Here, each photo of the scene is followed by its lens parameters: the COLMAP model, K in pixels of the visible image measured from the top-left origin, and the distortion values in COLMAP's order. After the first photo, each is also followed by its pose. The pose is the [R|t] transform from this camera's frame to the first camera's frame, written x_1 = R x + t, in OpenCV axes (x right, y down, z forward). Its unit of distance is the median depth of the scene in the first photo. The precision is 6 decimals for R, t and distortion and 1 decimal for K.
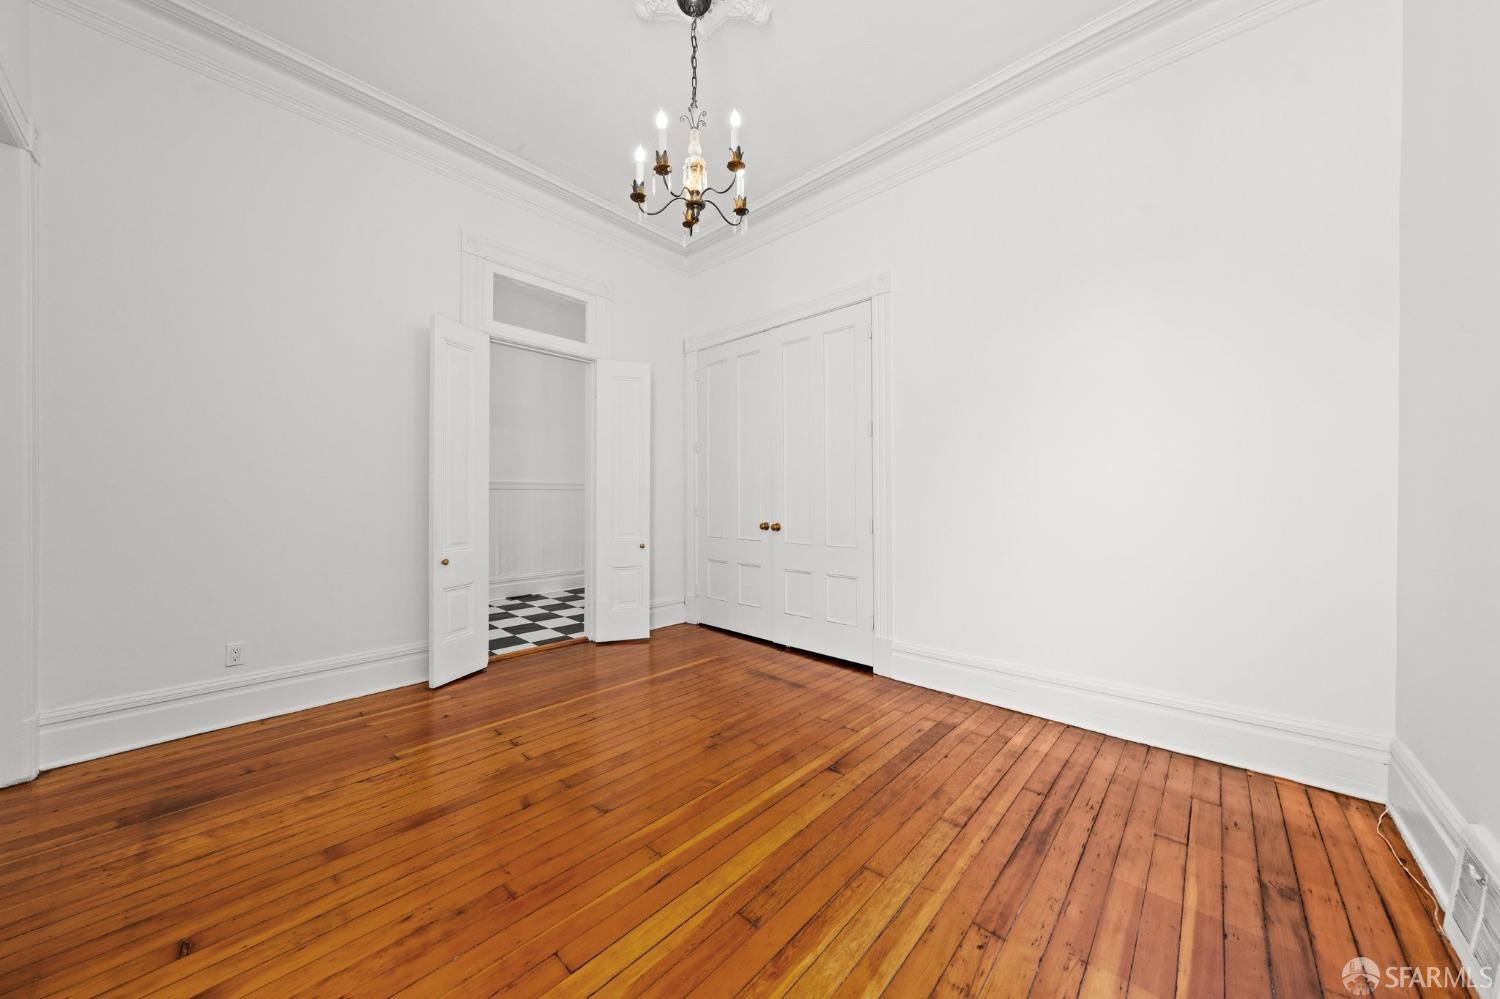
lens RADIAL K [[514.9, 0, 749.1], [0, 514.9, 493.7], [0, 0, 1]] dist [-0.001537, -0.000280]
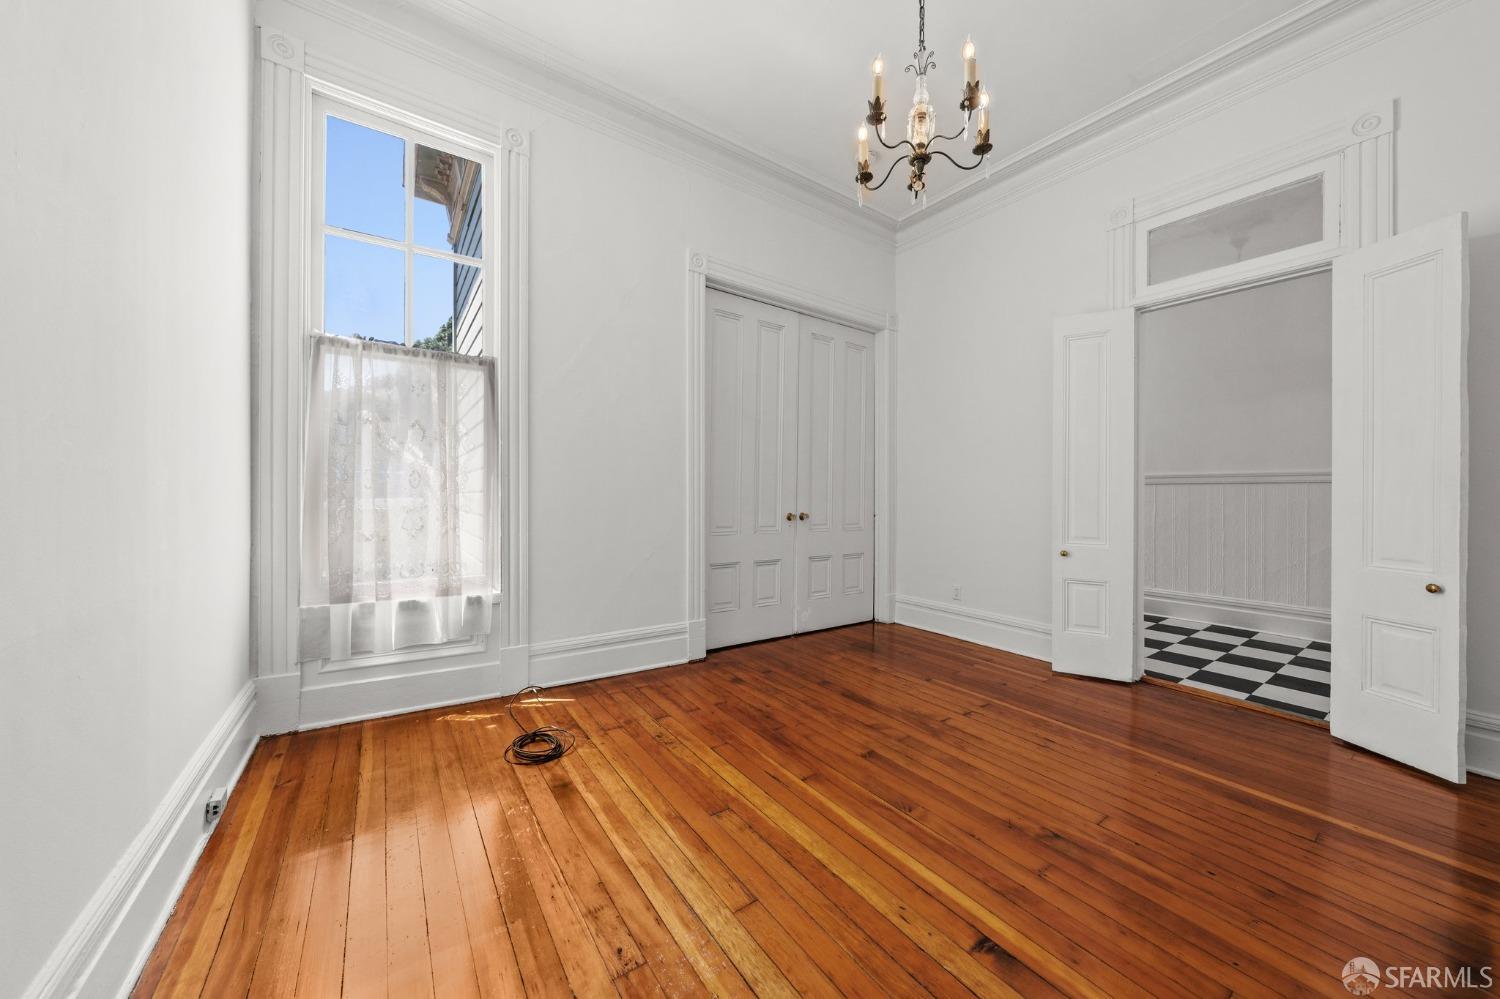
lens RADIAL K [[514.9, 0, 745.7], [0, 514.9, 497.5], [0, 0, 1]] dist [-0.001537, -0.000280]
pose [[-0.215649, 0.005706, -0.976454, 0.746290], [-0.002615, 0.999976, 0.006420, 0.018607], [0.976467, 0.003938, -0.215629, 0.804631]]
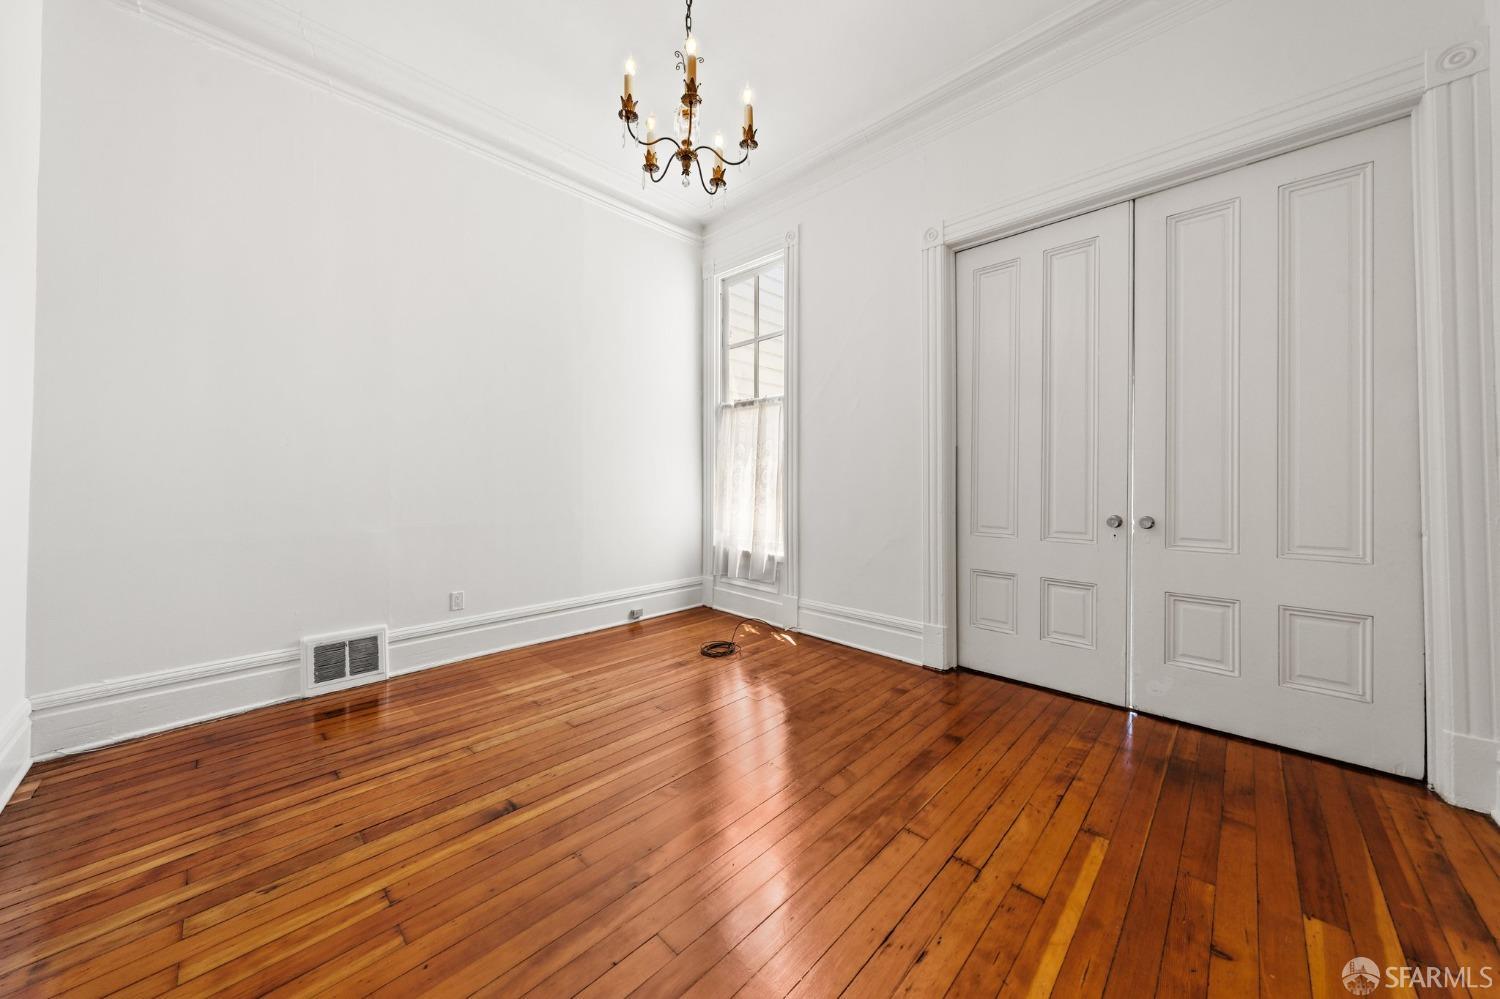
lens RADIAL K [[514.9, 0, 764.5], [0, 514.9, 487.2], [0, 0, 1]] dist [-0.001537, -0.000280]
pose [[-0.999988, -0.004819, -0.001111, -0.218440], [-0.004811, 0.999964, -0.006961, 0.031254], [0.001145, -0.006956, -0.999975, 1.705098]]
